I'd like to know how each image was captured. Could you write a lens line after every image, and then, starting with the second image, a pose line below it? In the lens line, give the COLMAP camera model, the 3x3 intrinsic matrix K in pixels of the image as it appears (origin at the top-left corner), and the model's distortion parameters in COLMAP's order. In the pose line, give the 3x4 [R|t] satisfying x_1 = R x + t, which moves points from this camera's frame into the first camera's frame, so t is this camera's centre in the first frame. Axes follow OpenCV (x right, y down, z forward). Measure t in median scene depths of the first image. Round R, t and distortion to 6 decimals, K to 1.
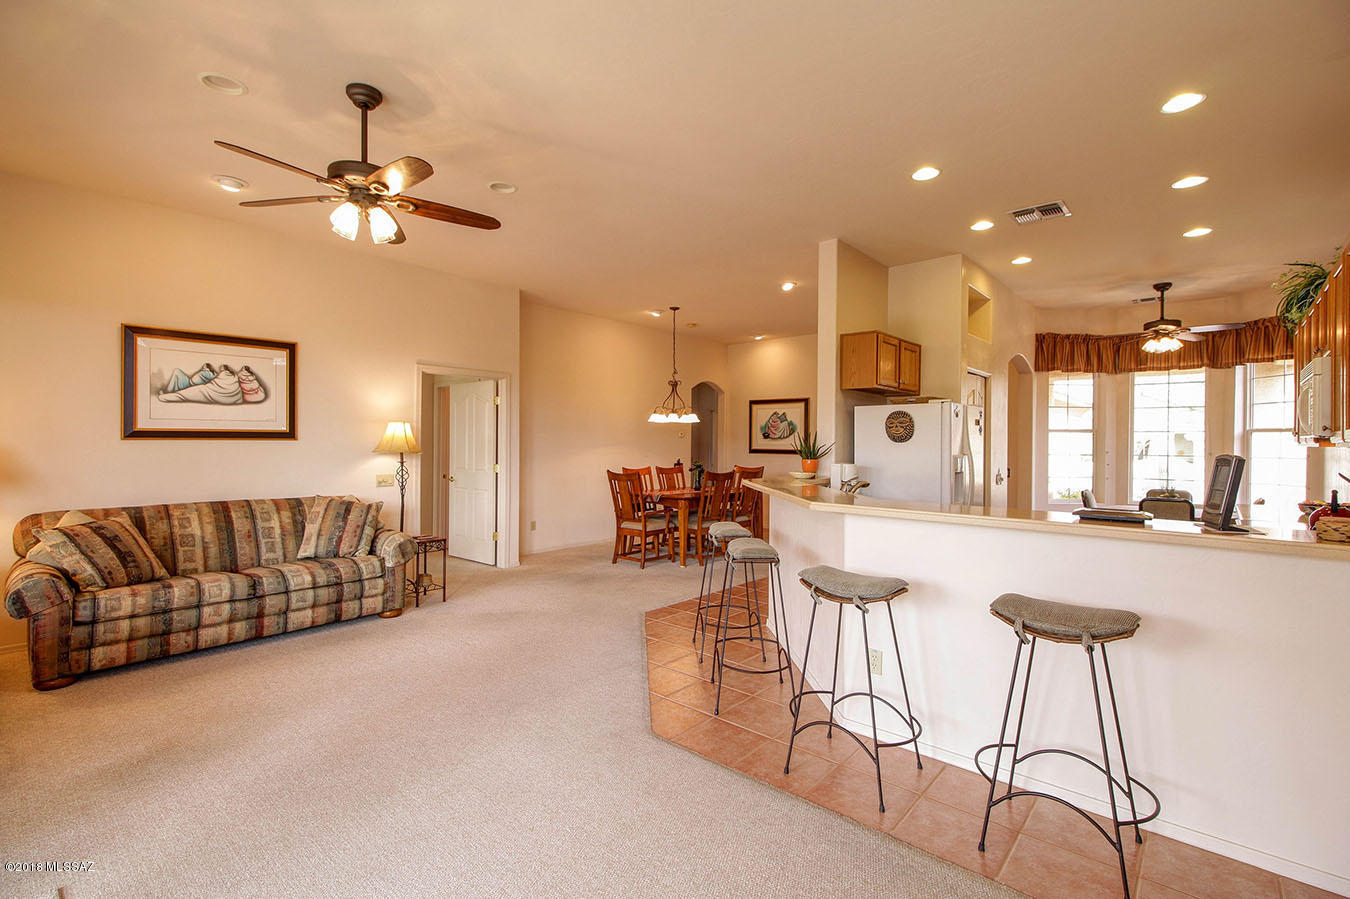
lens RADIAL K [[614.7, 0, 669.5], [0, 614.7, 443.9], [0, 0, 1]] dist [0.005832, -0.000435]
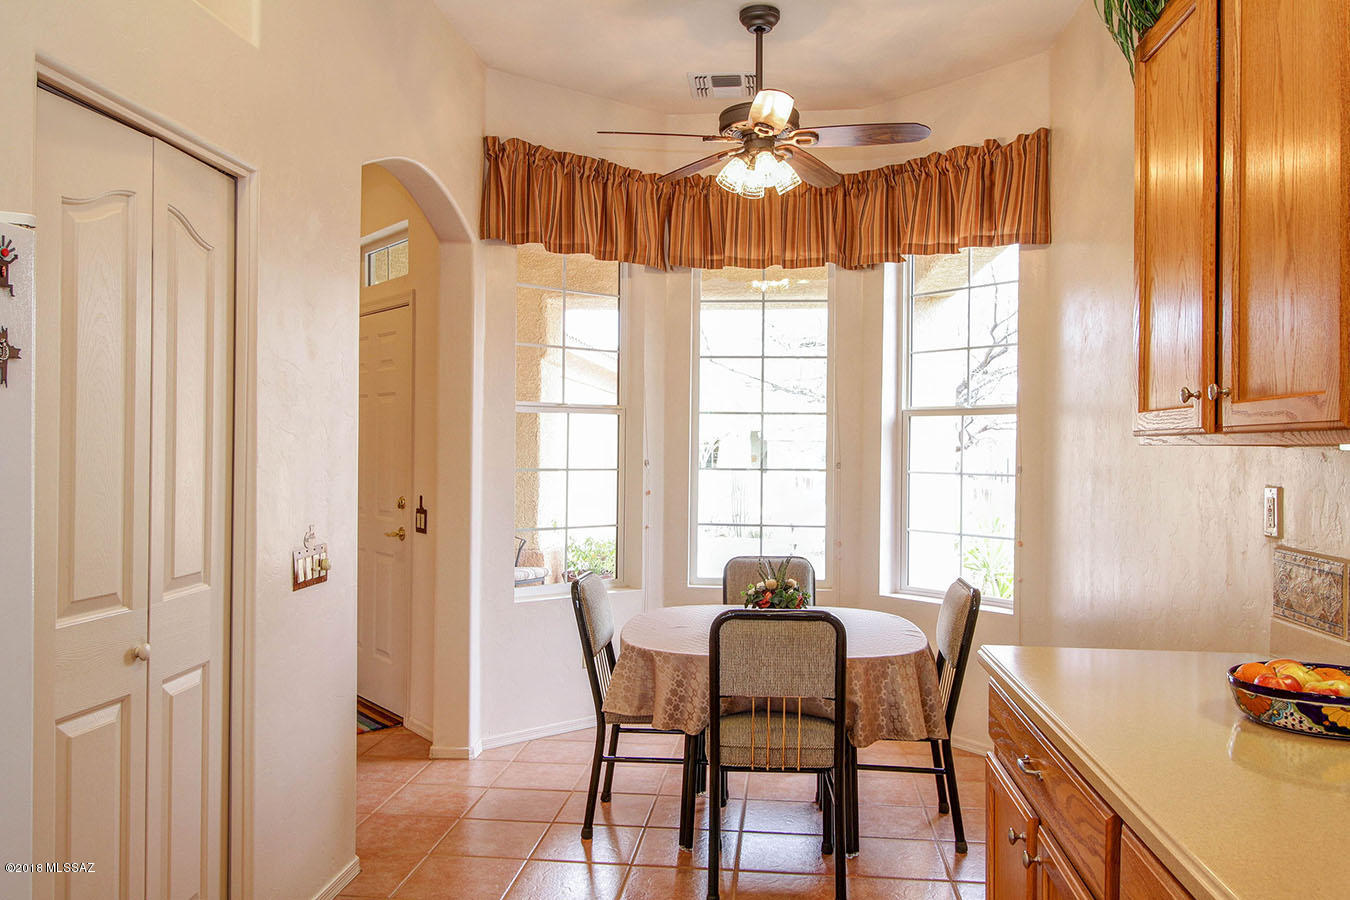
lens RADIAL K [[1060.7, 0, 675.0], [0, 1060.7, 450.0], [0, 0, 1]] dist [0.000671, 0.000181]
pose [[0.812832, 0.000442, 0.582498, 0.339628], [-0.003095, 0.999989, 0.003559, 0.002767], [-0.582490, -0.004696, 0.812824, 0.449312]]
